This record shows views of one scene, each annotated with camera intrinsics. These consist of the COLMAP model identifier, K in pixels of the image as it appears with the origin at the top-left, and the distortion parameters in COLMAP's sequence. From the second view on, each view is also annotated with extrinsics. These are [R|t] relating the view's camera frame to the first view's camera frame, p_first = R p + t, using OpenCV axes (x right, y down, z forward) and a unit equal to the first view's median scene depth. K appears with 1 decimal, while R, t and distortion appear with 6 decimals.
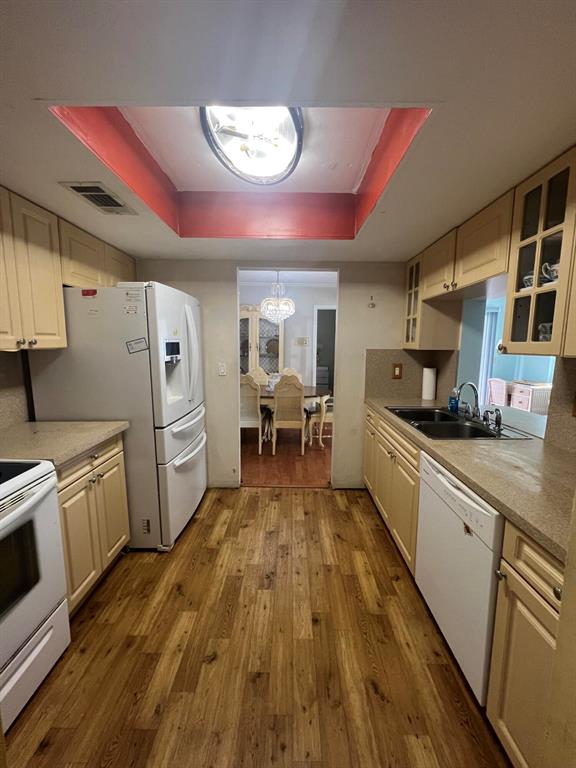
lens RADIAL K [[308.2, 0, 288.4], [0, 308.2, 382.4], [0, 0, 1]] dist [-0.000079, 0.000000]
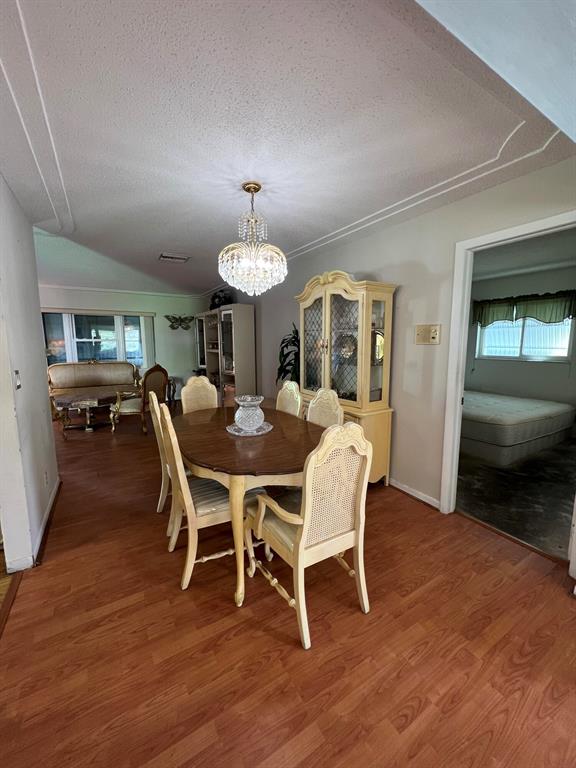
lens RADIAL K [[310.3, 0, 292.4], [0, 310.3, 385.7], [0, 0, 1]] dist [-0.000314, -0.000046]
pose [[0.526179, 0.118696, -0.842049, 0.326880], [-0.105299, 0.991684, 0.073990, -0.071882], [0.843829, 0.049735, 0.534302, 0.607059]]
